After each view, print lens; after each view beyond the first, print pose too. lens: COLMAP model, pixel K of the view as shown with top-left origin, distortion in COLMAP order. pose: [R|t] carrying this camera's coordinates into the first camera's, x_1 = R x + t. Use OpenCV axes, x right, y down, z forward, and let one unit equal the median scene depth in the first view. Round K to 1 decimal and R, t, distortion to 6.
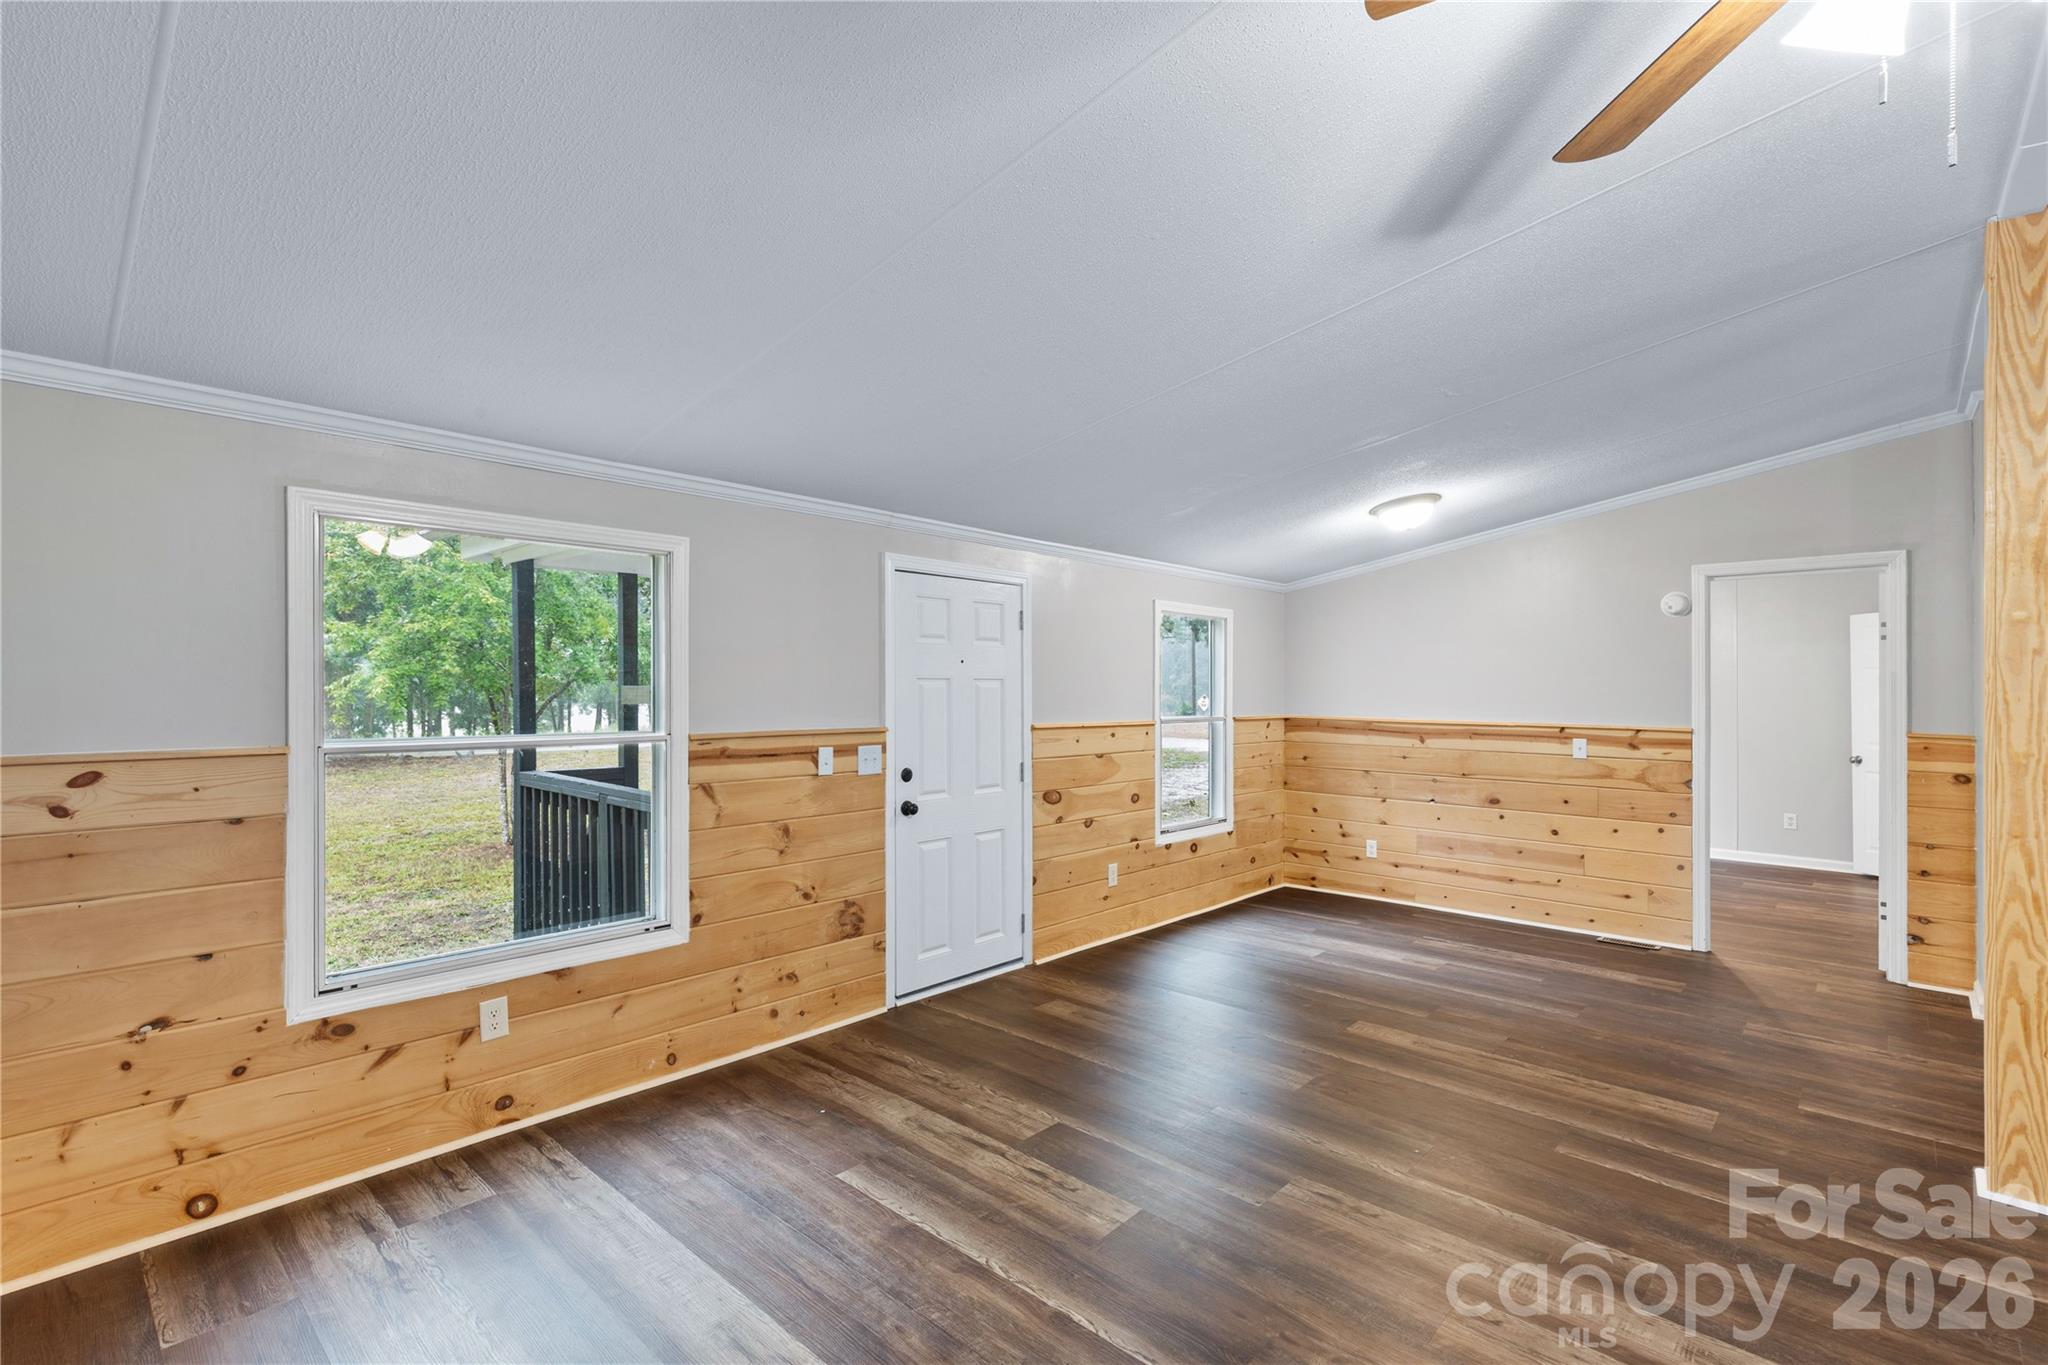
lens RADIAL K [[937.9, 0, 1033.7], [0, 937.9, 684.7], [0, 0, 1]] dist [0.008170, -0.000803]
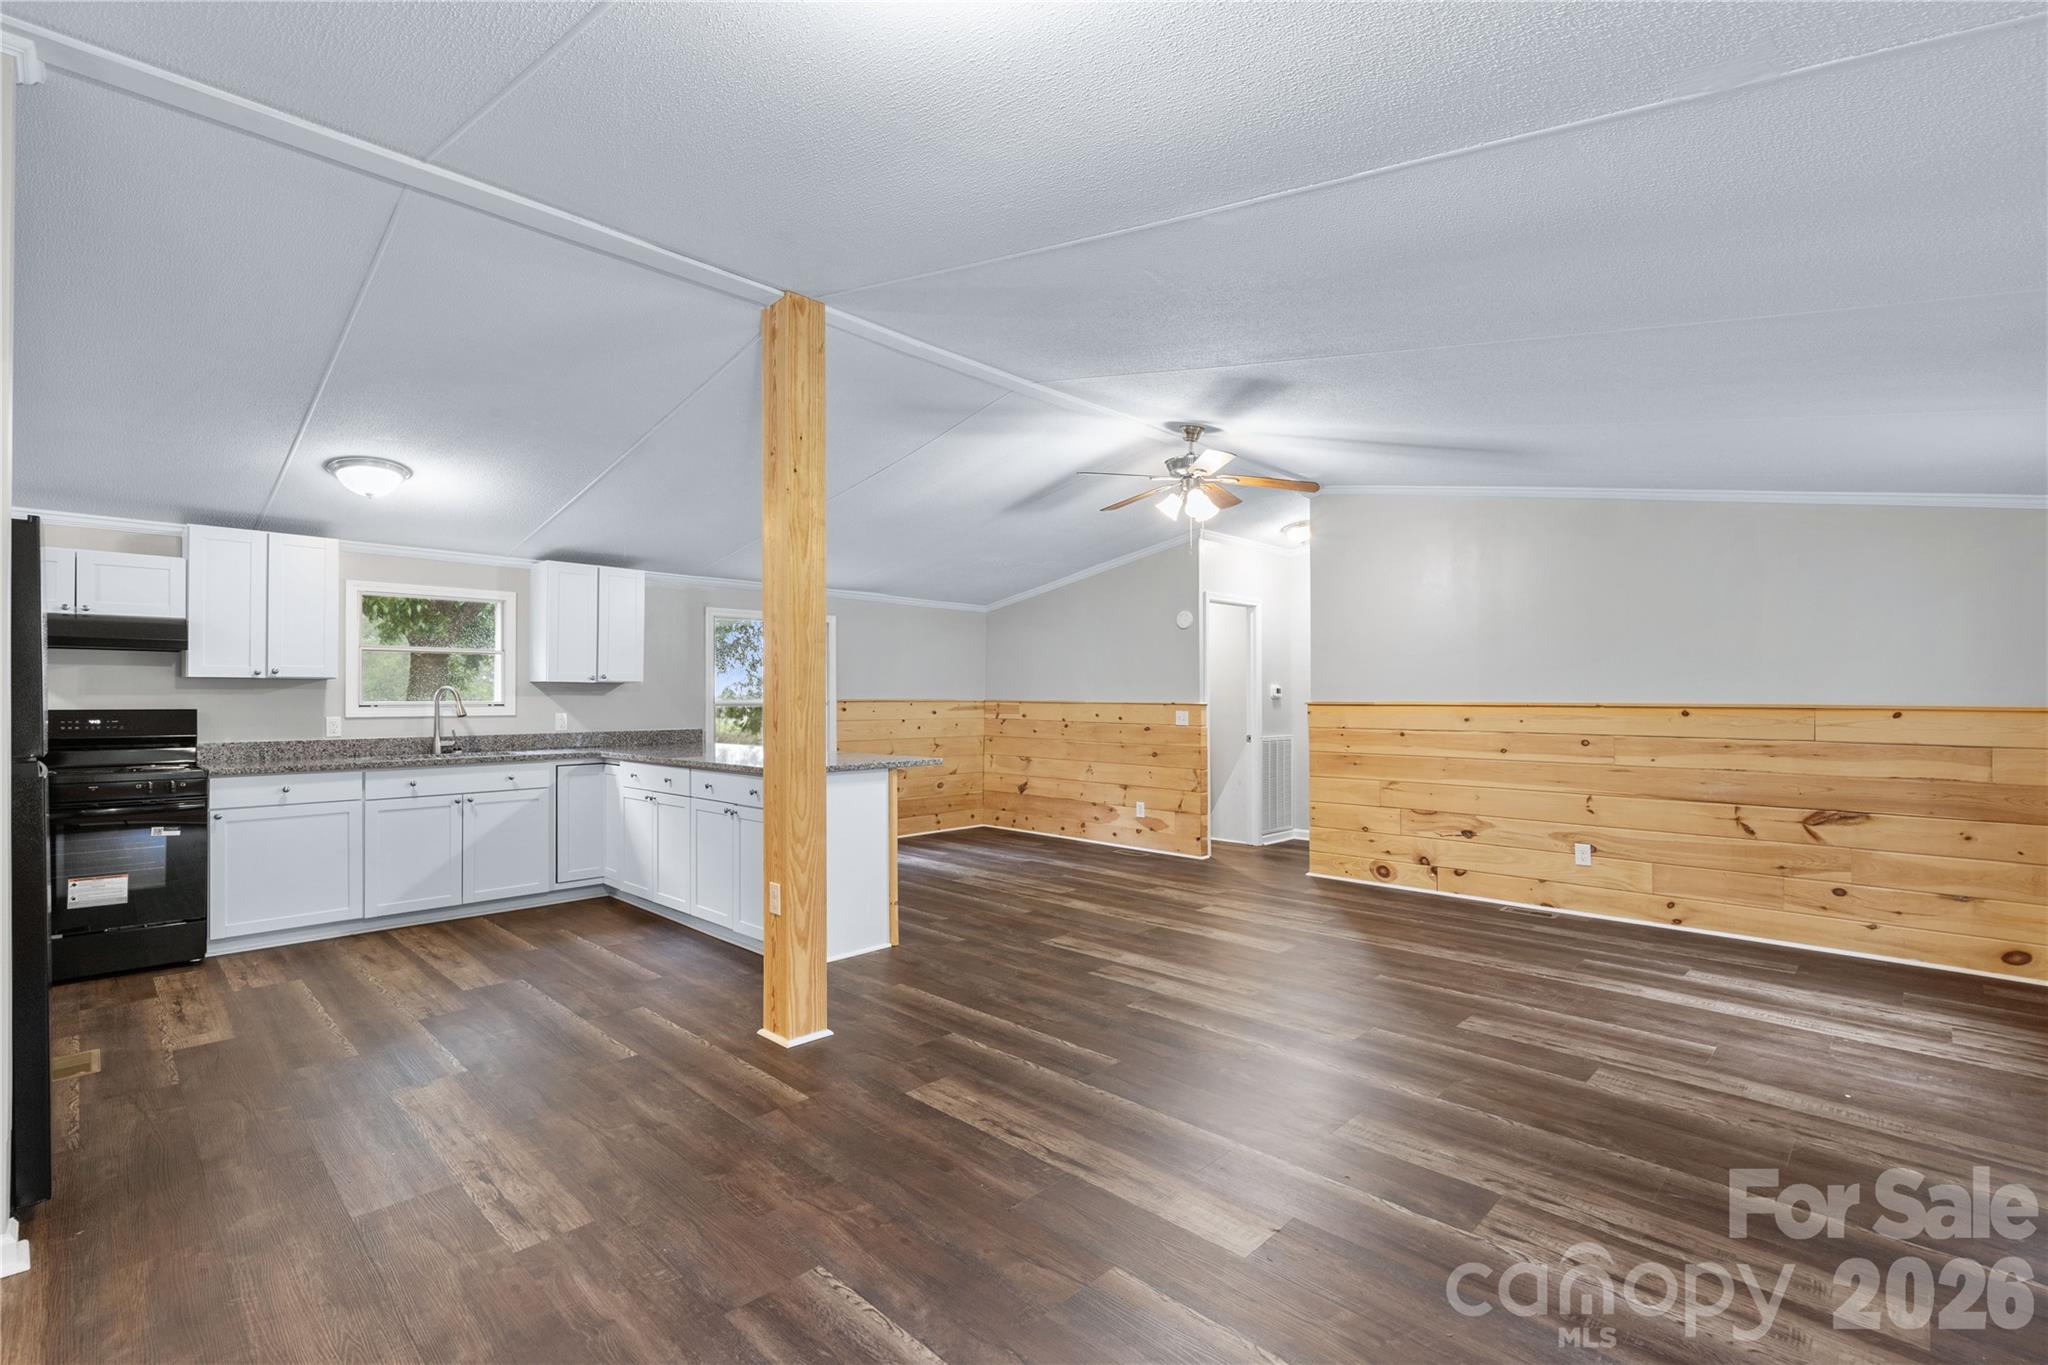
lens RADIAL K [[937.9, 0, 1027.3], [0, 937.9, 679.4], [0, 0, 1]] dist [0.008170, -0.000803]
pose [[-0.999459, -0.008695, 0.031729, 0.492103], [-0.009425, 0.999693, -0.022920, 0.046821], [-0.031520, -0.023207, -0.999234, 1.670410]]
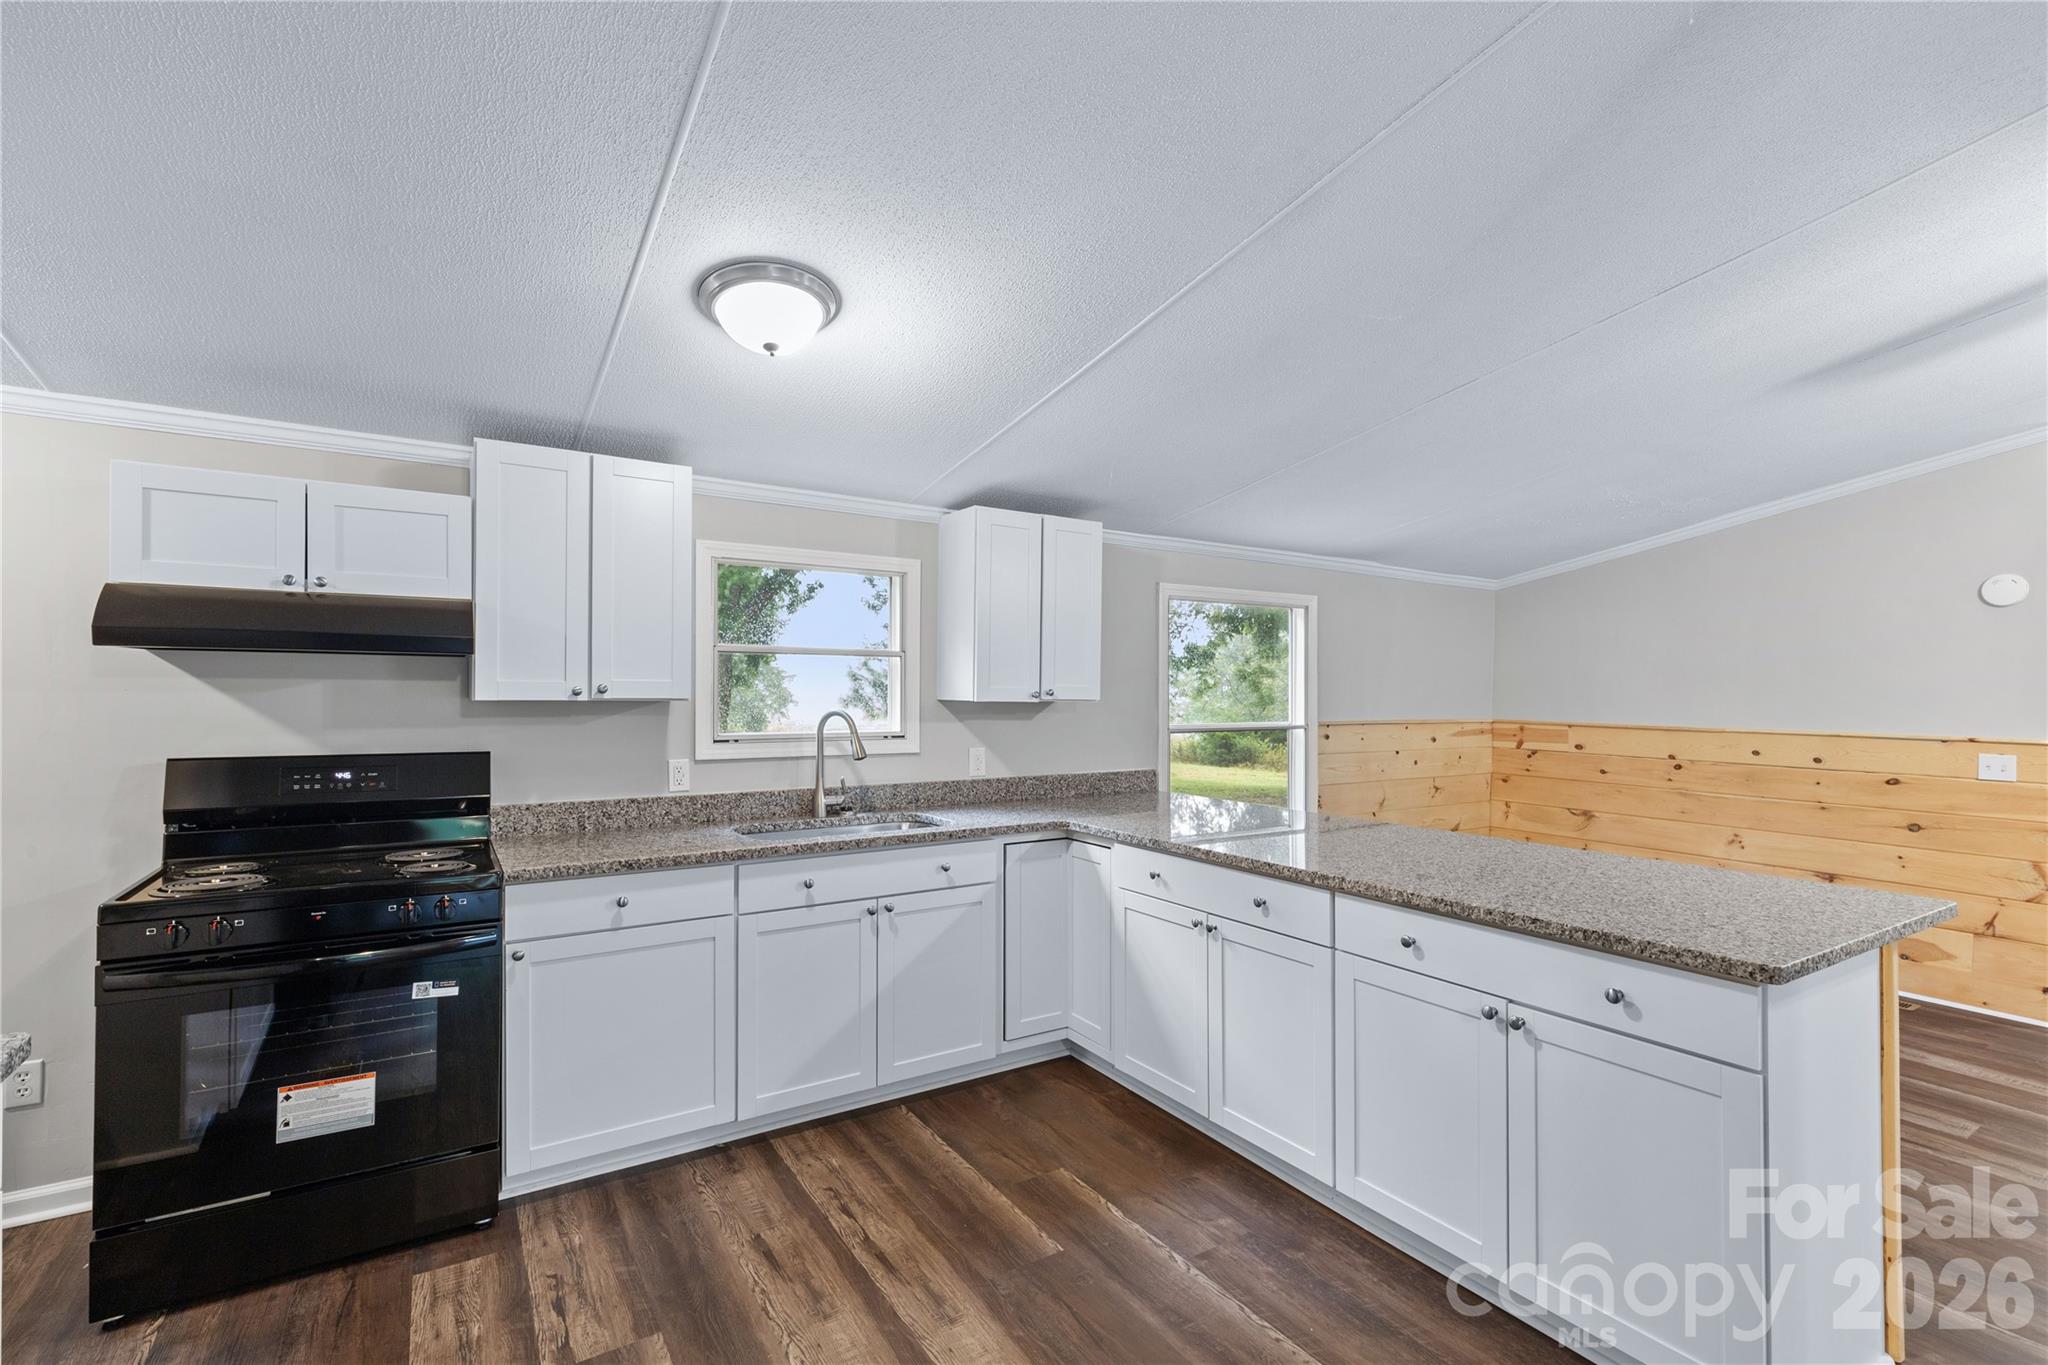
lens RADIAL K [[937.9, 0, 1019.6], [0, 937.9, 681.4], [0, 0, 1]] dist [0.008170, -0.000803]
pose [[-0.966240, -0.013325, 0.257301, 1.095193], [-0.017041, 0.999780, -0.012216, 0.009911], [-0.257081, -0.016189, -0.966254, 1.000585]]
